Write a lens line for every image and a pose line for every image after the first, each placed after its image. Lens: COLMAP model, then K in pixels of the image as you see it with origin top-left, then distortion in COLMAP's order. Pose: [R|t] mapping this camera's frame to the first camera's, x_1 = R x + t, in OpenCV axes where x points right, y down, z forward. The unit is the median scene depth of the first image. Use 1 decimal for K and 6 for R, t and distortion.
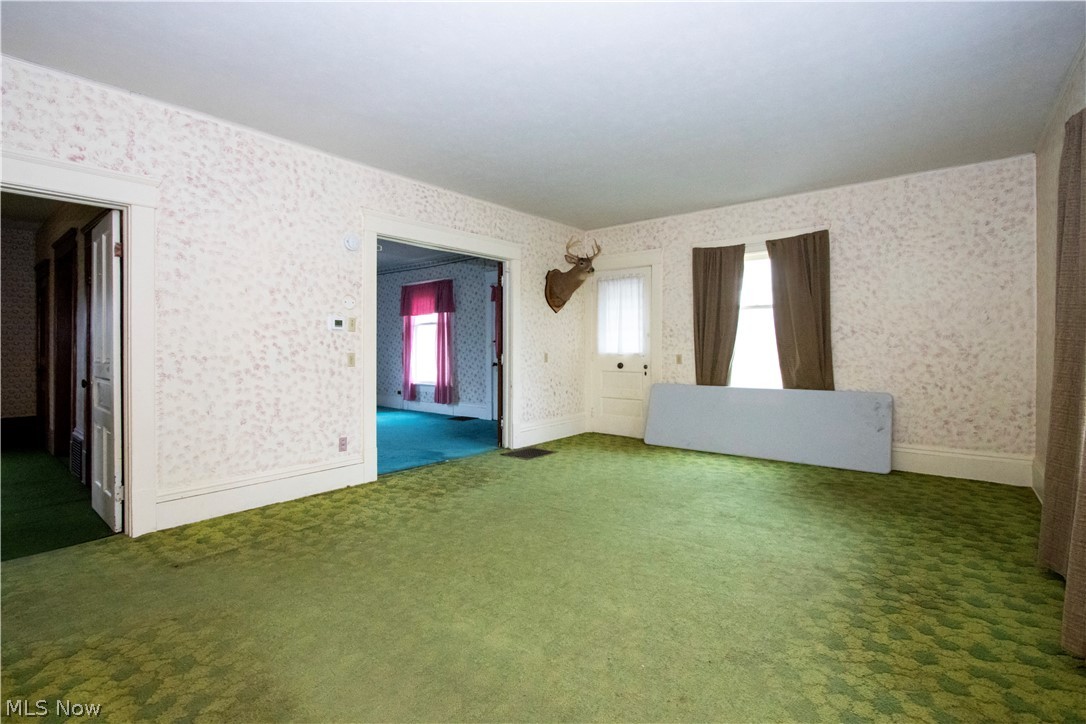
lens RADIAL K [[504.5, 0, 543.3], [0, 504.5, 356.4], [0, 0, 1]] dist [-0.002180, -0.000107]
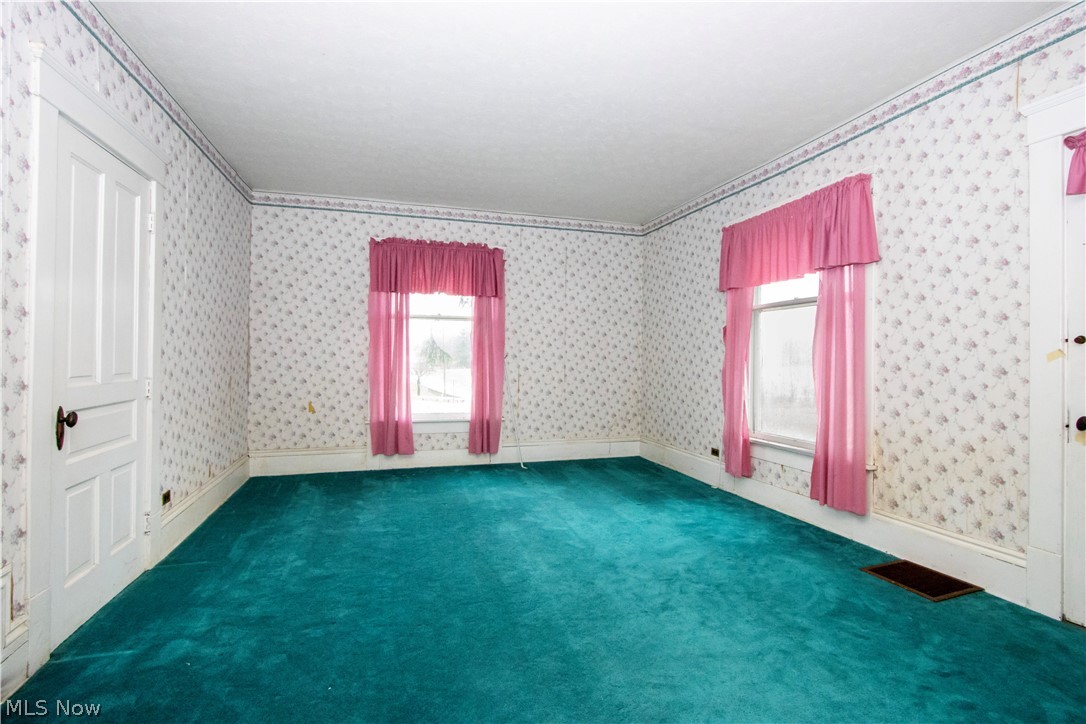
lens RADIAL K [[504.5, 0, 542.1], [0, 504.5, 361.1], [0, 0, 1]] dist [-0.002180, -0.000107]
pose [[0.838723, 0.000761, -0.544557, -0.174211], [-0.006383, 0.999944, -0.008434, -0.011475], [0.544520, 0.010549, 0.838681, 0.541982]]
